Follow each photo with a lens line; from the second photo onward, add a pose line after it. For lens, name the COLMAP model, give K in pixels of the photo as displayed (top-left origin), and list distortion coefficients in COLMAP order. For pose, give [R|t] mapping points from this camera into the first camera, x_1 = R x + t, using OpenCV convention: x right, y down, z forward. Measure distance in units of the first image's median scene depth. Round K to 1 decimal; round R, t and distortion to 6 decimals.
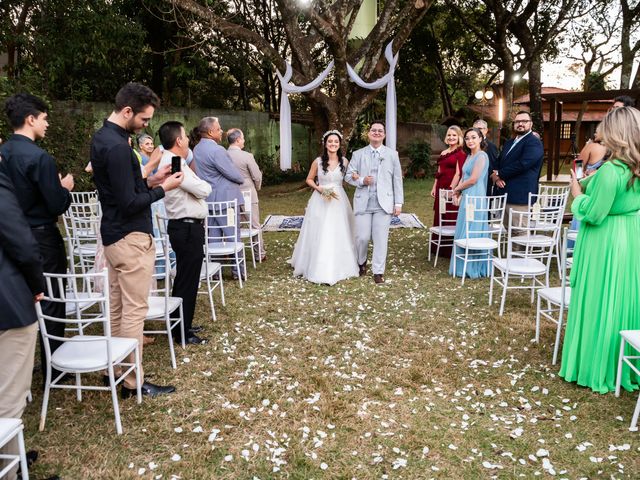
lens RADIAL K [[581.6, 0, 322.9], [0, 581.6, 240.2], [0, 0, 1]] dist [-0.002619, -0.001751]
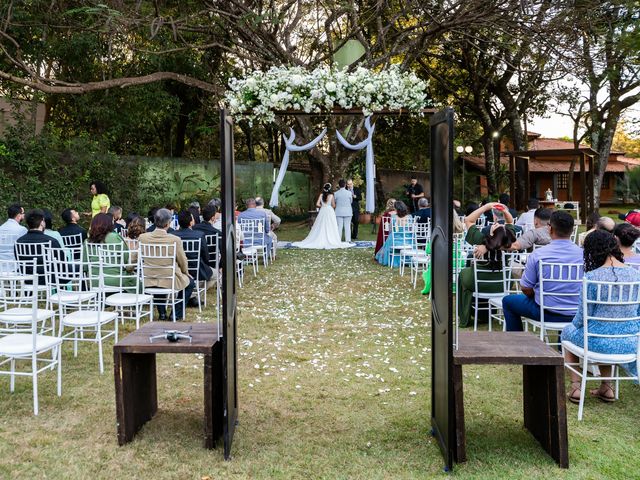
lens RADIAL K [[663.9, 0, 320.0], [0, 663.9, 240.0], [0, 0, 1]] dist [-0.008447, 0.001994]
pose [[0.999832, 0.015234, -0.010224, 0.021218], [-0.016089, 0.995849, -0.089585, 0.074501], [0.008816, 0.089735, 0.995927, -0.447175]]
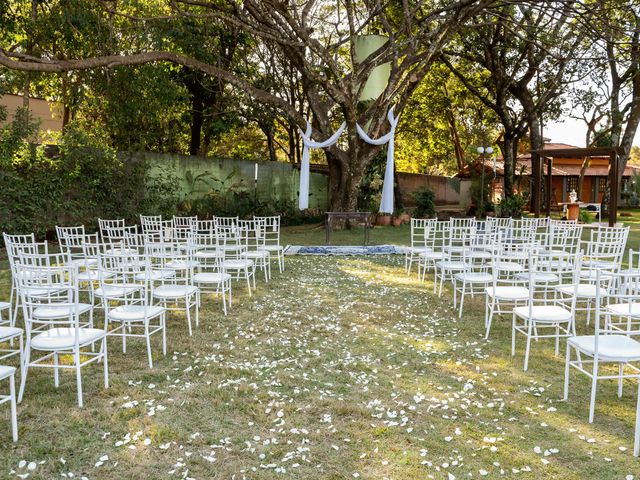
lens RADIAL K [[581.6, 0, 322.9], [0, 581.6, 240.2], [0, 0, 1]] dist [-0.002619, -0.001751]
pose [[0.999049, 0.019158, -0.039174, 0.021872], [-0.022449, 0.996094, -0.085394, 0.040667], [0.037385, 0.086192, 0.995577, -0.178462]]
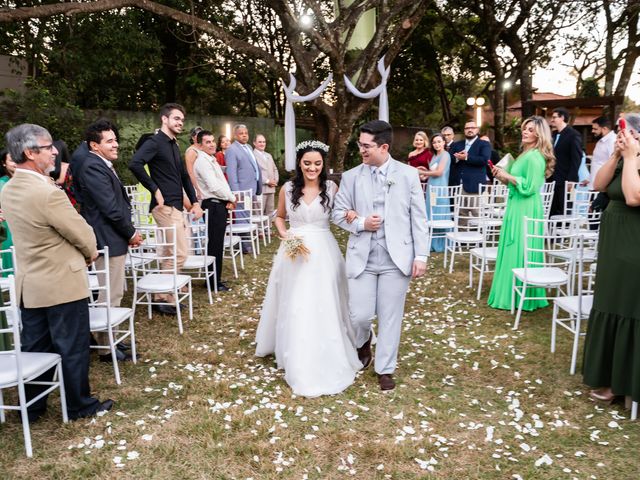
lens RADIAL K [[582.2, 0, 326.5], [0, 582.2, 244.4], [0, 0, 1]] dist [-0.001847, -0.009351]
pose [[0.999991, -0.002736, -0.003218, 0.008748], [0.002734, 0.999996, -0.000550, 0.021696], [0.003220, 0.000542, 0.999995, -0.118846]]
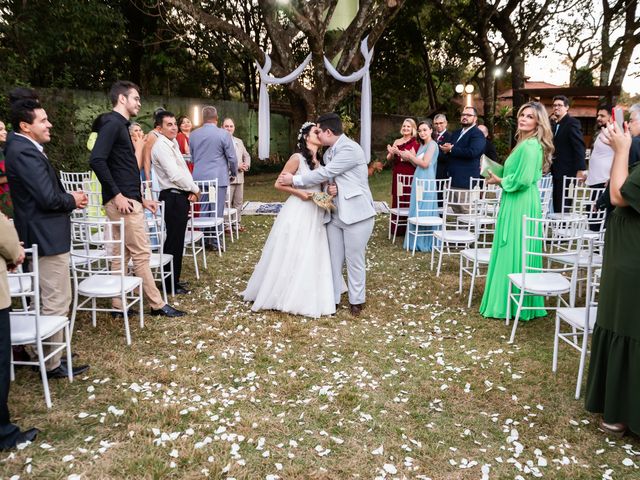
lens RADIAL K [[619.9, 0, 325.4], [0, 619.9, 238.1], [0, 0, 1]] dist [-0.003166, -0.013560]
pose [[0.999433, 0.011192, 0.031750, 0.011351], [-0.011140, 0.999936, -0.001809, 0.018956], [-0.031768, 0.001454, 0.999494, -0.095312]]
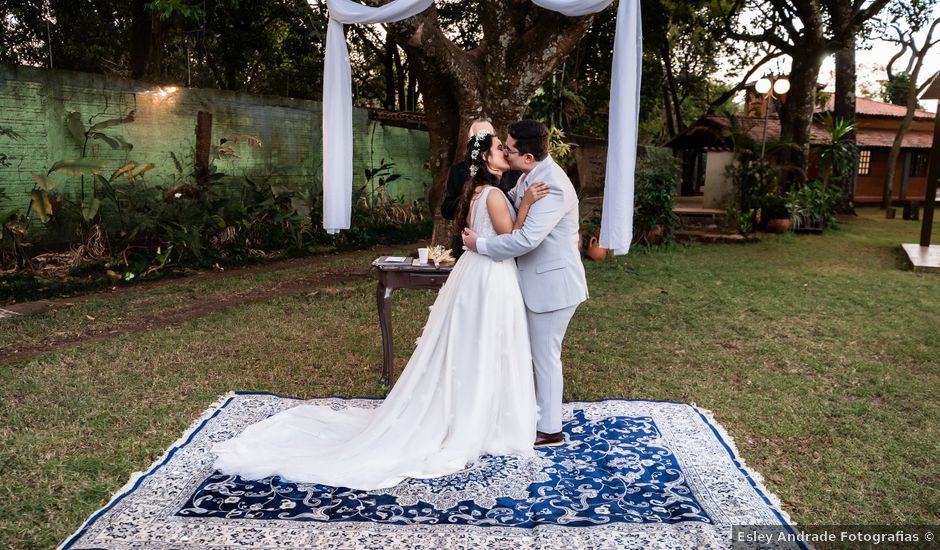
lens RADIAL K [[759.1, 0, 474.4], [0, 759.1, 311.1], [0, 0, 1]] dist [-0.001503, 0.000128]
pose [[0.999416, 0.032926, -0.009129, 0.032045], [-0.032766, 0.999316, 0.017172, -0.080135], [0.009689, -0.016863, 0.999811, 0.502085]]
